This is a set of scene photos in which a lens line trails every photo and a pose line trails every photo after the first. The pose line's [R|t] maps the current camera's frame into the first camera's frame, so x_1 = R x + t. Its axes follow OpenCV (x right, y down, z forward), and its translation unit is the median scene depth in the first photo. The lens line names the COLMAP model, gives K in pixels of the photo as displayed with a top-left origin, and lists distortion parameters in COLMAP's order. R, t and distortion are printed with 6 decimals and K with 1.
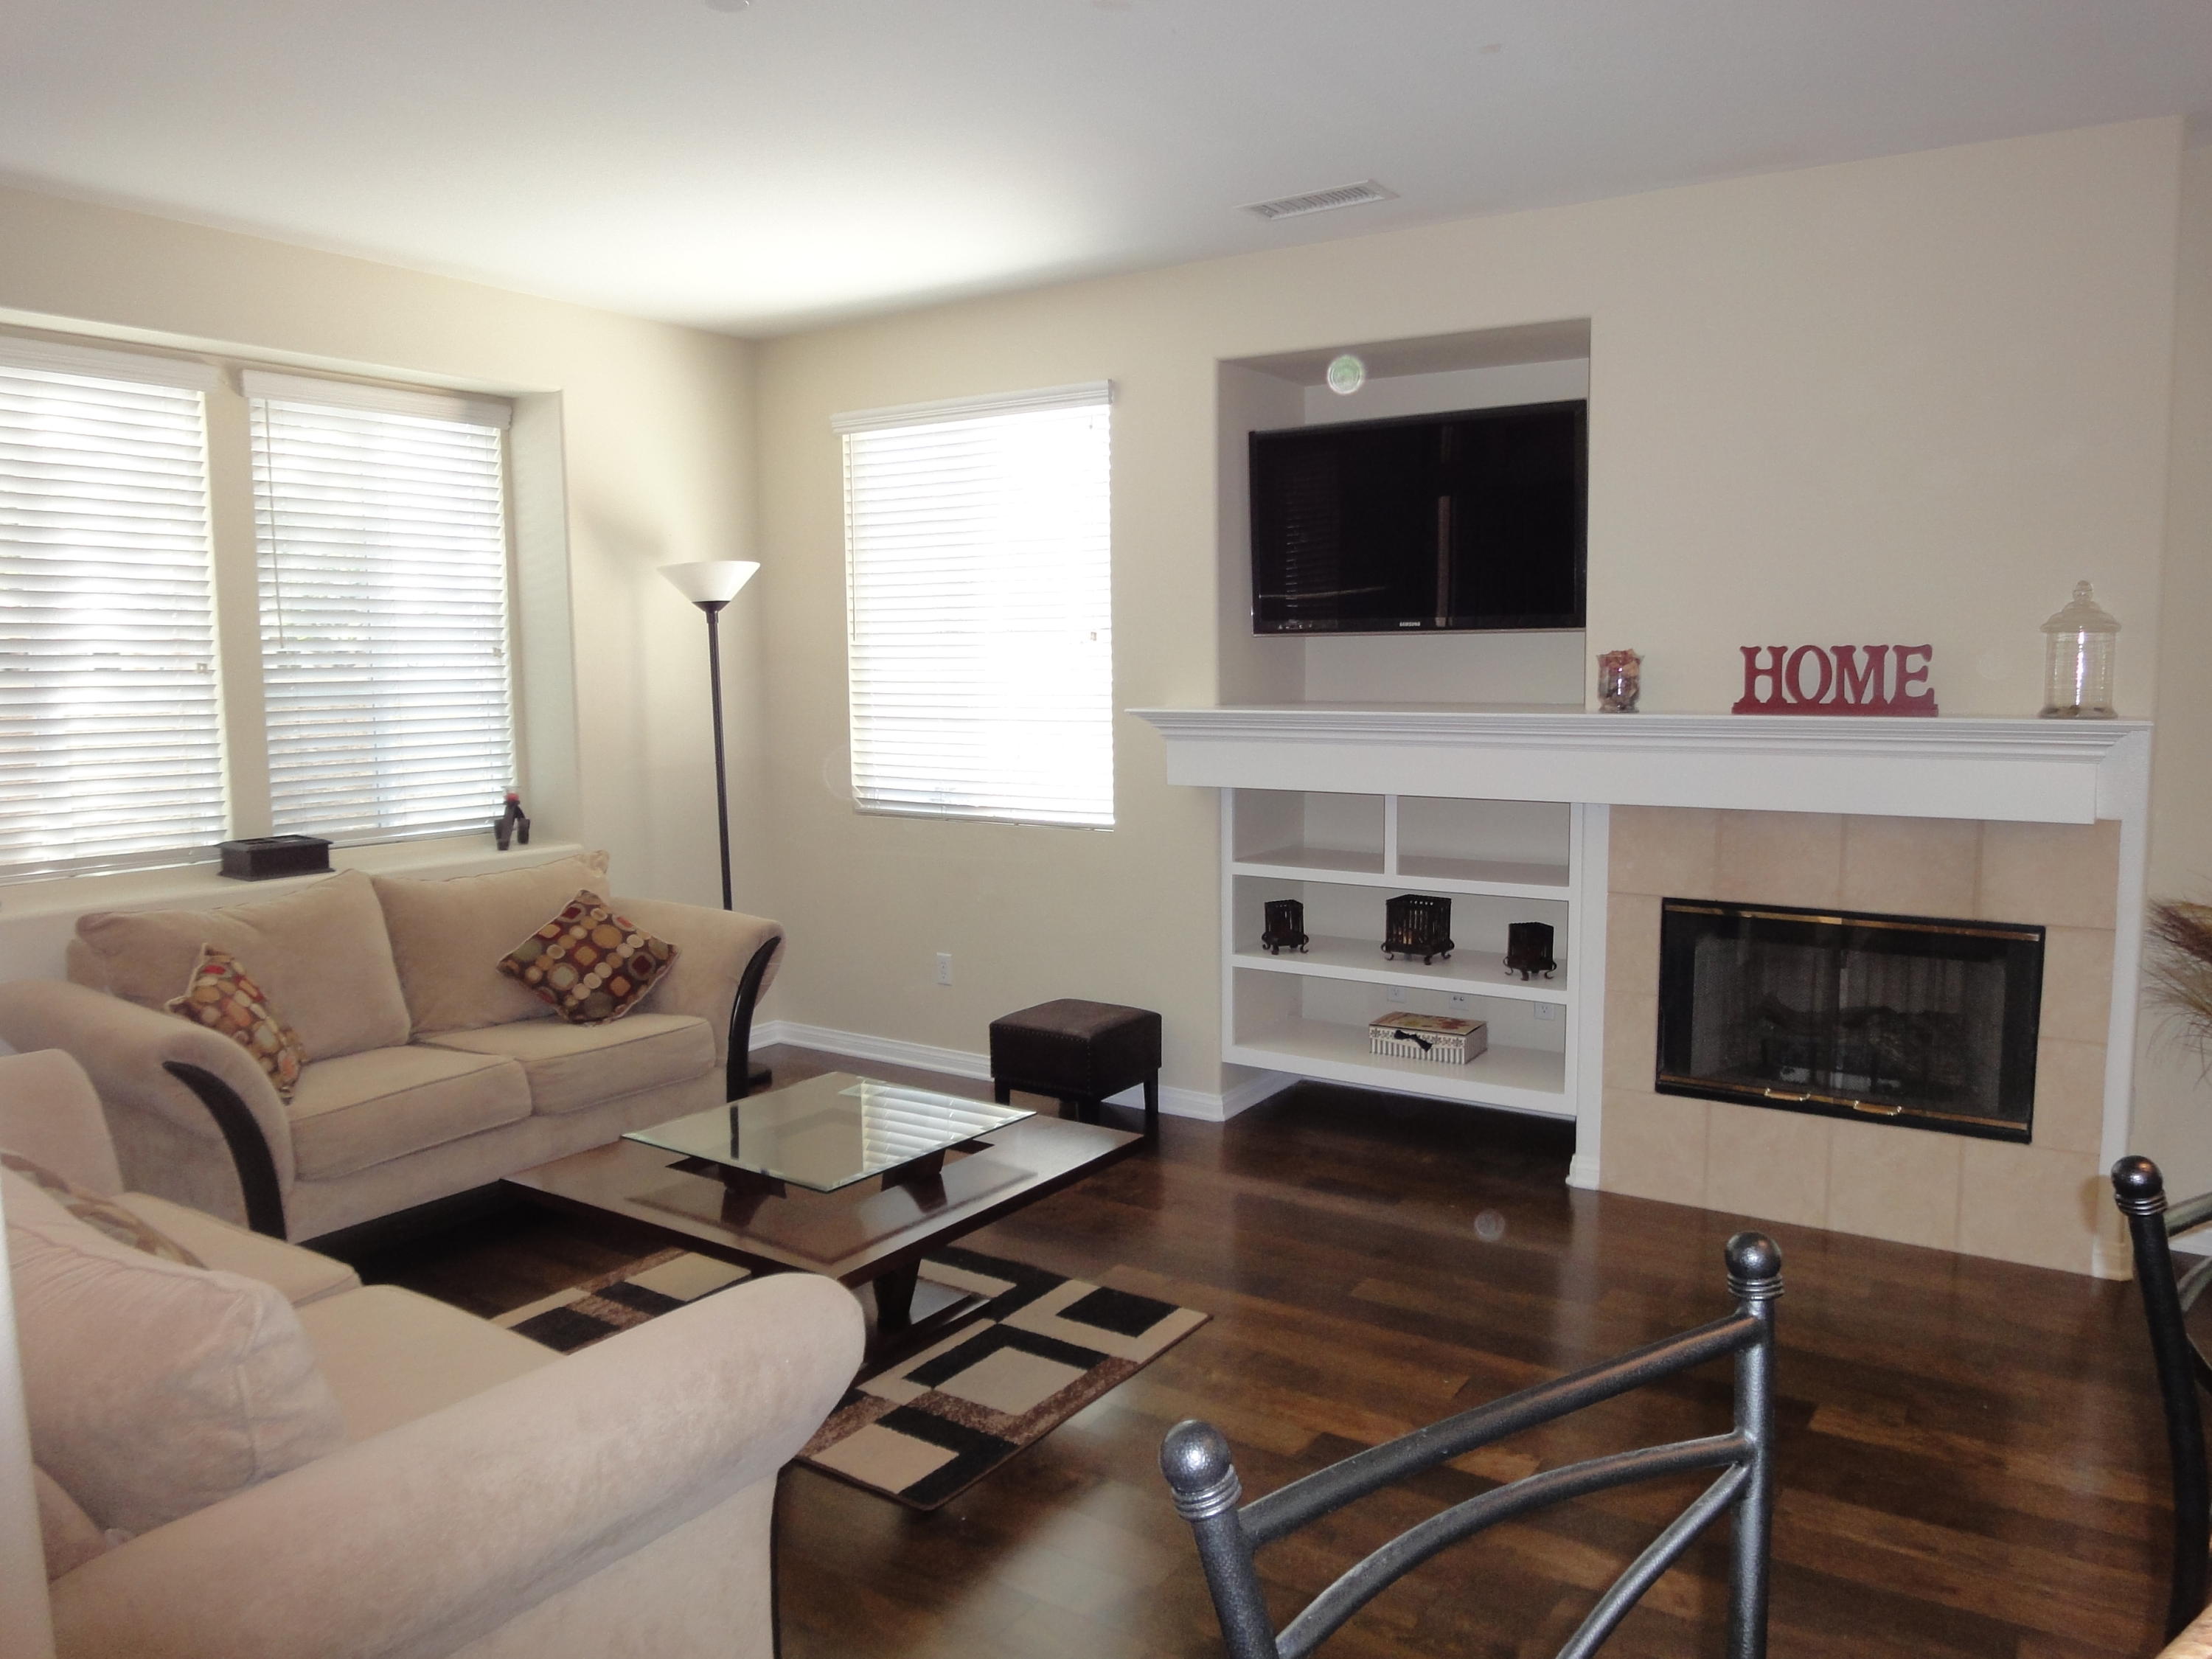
lens RADIAL K [[1562.5, 0, 1107.8], [0, 1562.5, 821.8], [0, 0, 1]] dist [-0.041192, -0.000980]
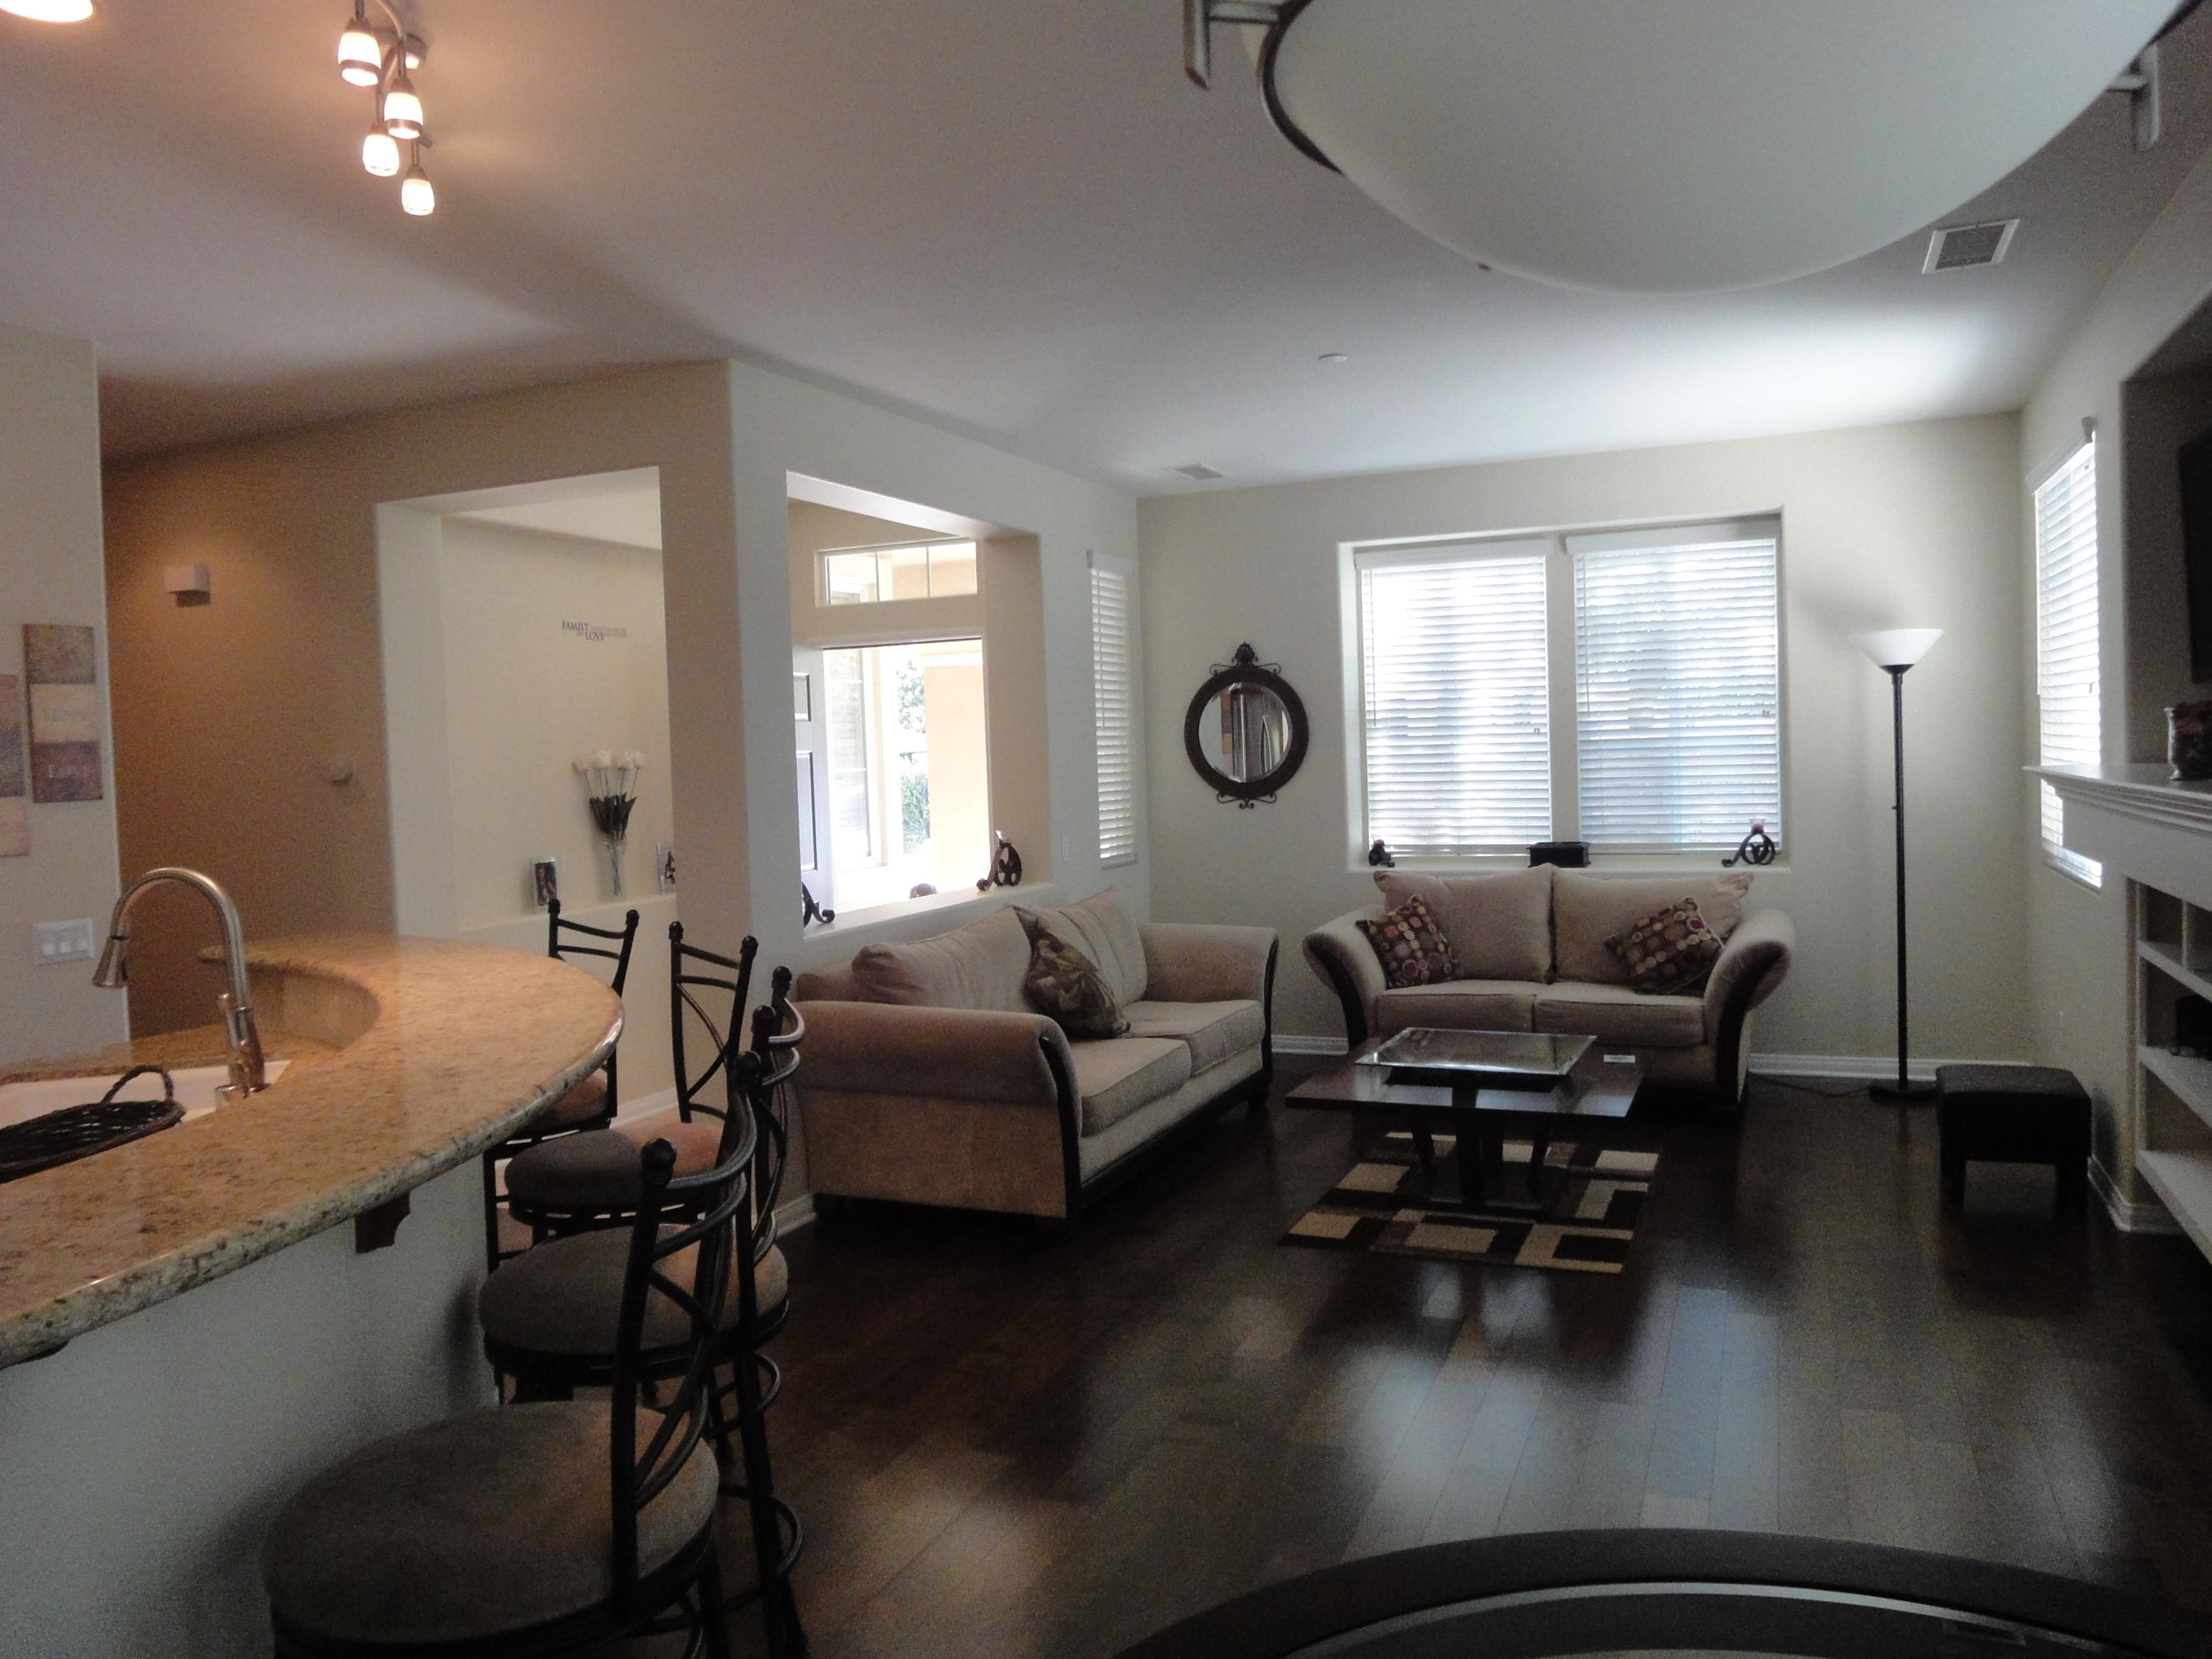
lens RADIAL K [[1553.8, 0, 1121.2], [0, 1553.8, 820.5], [0, 0, 1]] dist [-0.050521, 0.018461]
pose [[0.170622, 0.047698, -0.984181, 0.889493], [-0.069079, 0.996949, 0.036341, -0.036477], [0.982912, 0.061786, 0.173396, 0.306811]]
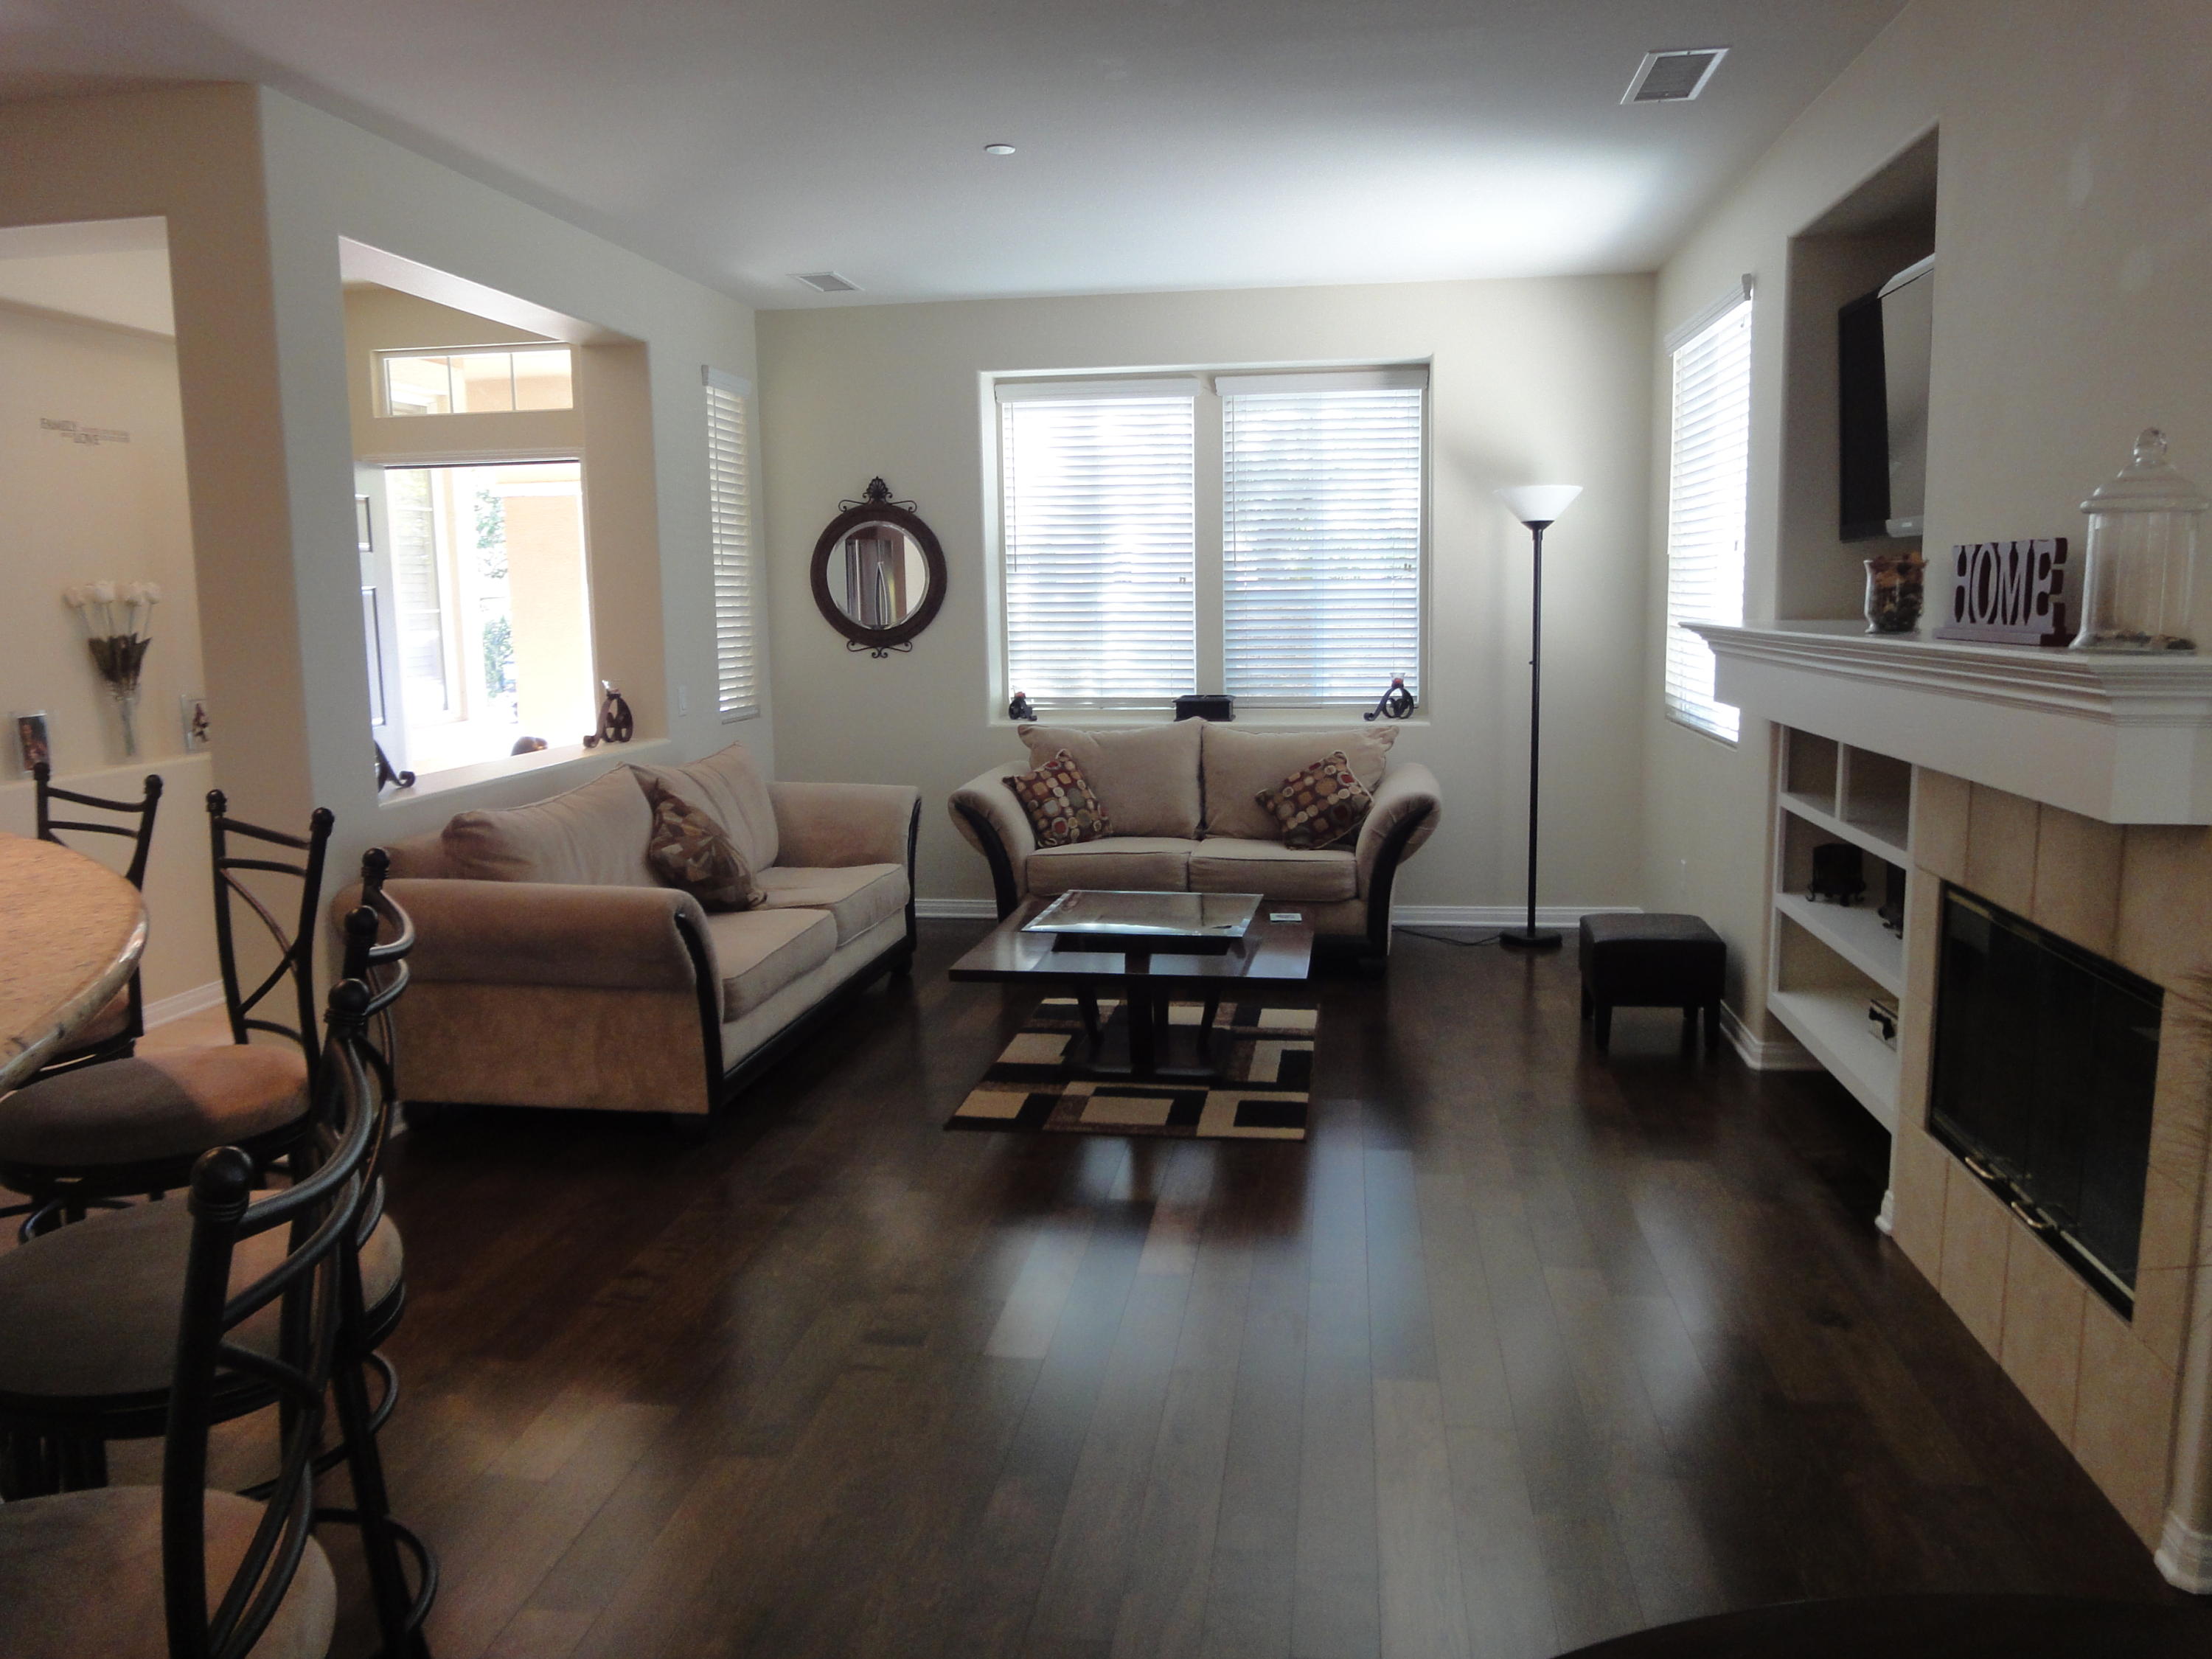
lens RADIAL K [[1553.8, 0, 1121.2], [0, 1553.8, 820.5], [0, 0, 1]] dist [-0.050521, 0.018461]
pose [[0.417582, 0.133800, -0.898734, 0.787819], [-0.083231, 0.990573, 0.108801, -0.026002], [0.904819, 0.029369, 0.424782, 0.293080]]
